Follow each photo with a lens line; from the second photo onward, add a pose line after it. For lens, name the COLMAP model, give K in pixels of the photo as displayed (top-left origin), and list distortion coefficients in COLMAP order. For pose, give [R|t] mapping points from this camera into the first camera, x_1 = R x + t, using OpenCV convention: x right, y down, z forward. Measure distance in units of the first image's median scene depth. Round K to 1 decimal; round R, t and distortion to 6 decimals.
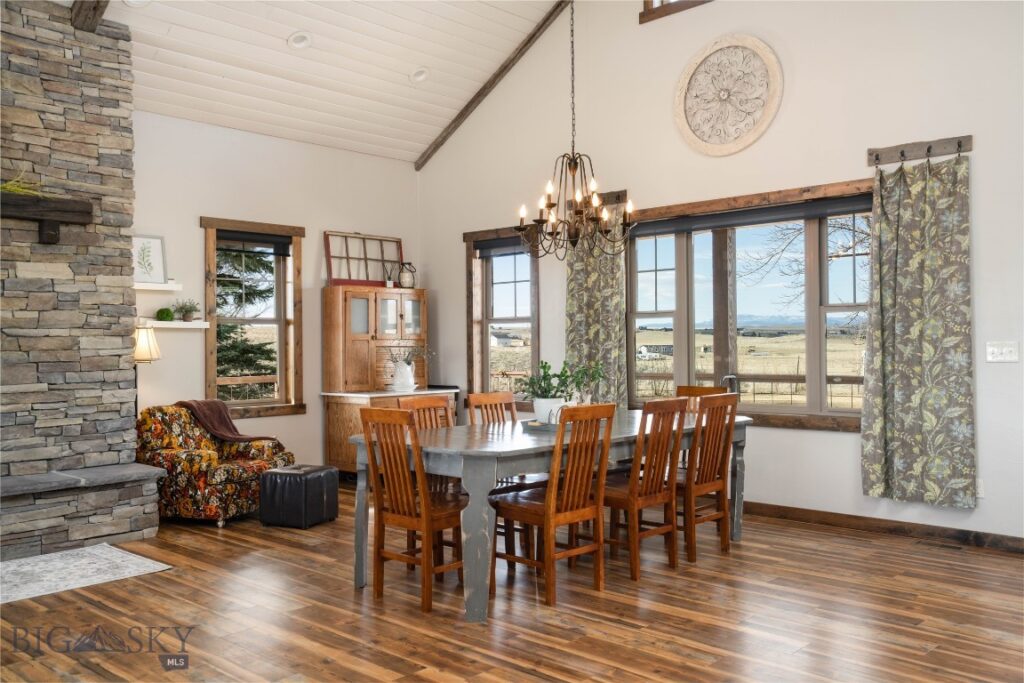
lens RADIAL K [[880.2, 0, 501.0], [0, 880.2, 343.5], [0, 0, 1]] dist [0.024246, 0.046913]
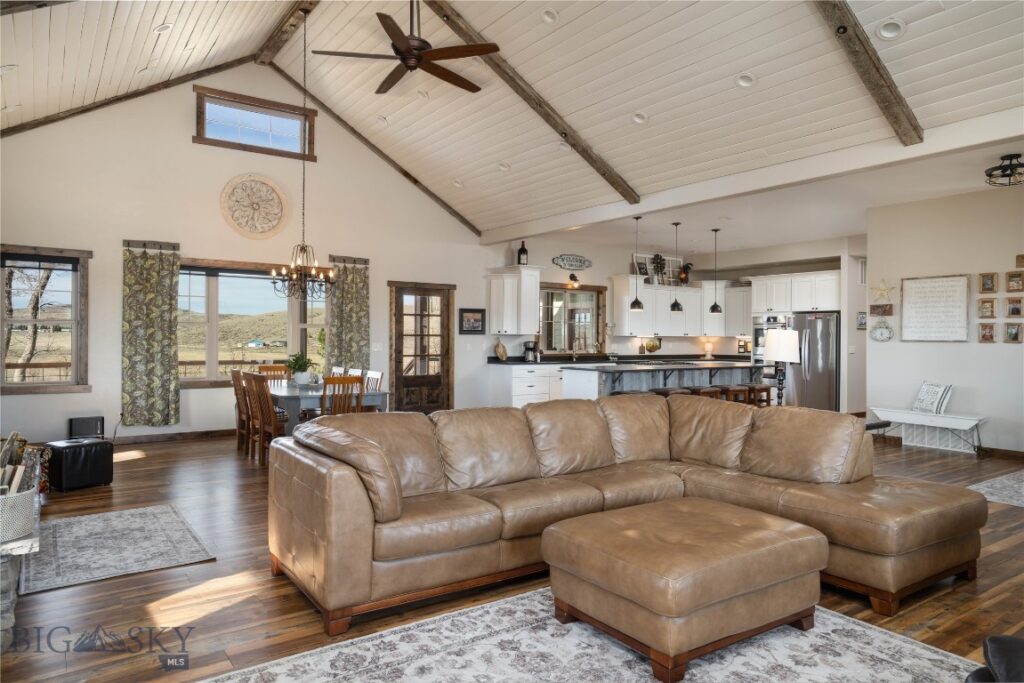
lens RADIAL K [[681.8, 0, 496.5], [0, 681.8, 337.8], [0, 0, 1]] dist [-0.001218, 0.027104]
pose [[0.185228, 0.011375, 0.982630, -1.128542], [-0.010947, 0.999895, -0.009512, -0.002323], [-0.982635, -0.008995, 0.185333, 0.273538]]
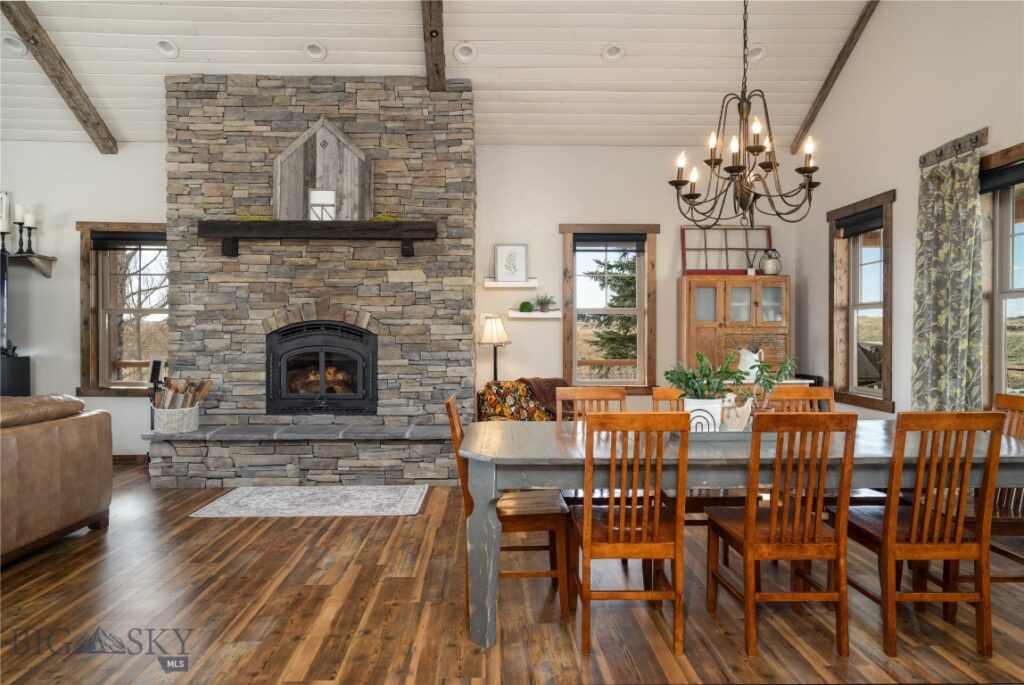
lens RADIAL K [[681.8, 0, 509.3], [0, 681.8, 338.3], [0, 0, 1]] dist [-0.001218, 0.027104]
pose [[0.713807, 0.011371, -0.700250, 0.319377], [-0.003851, 0.999917, 0.012312, -0.000738], [0.700332, -0.006092, 0.713792, 0.362187]]
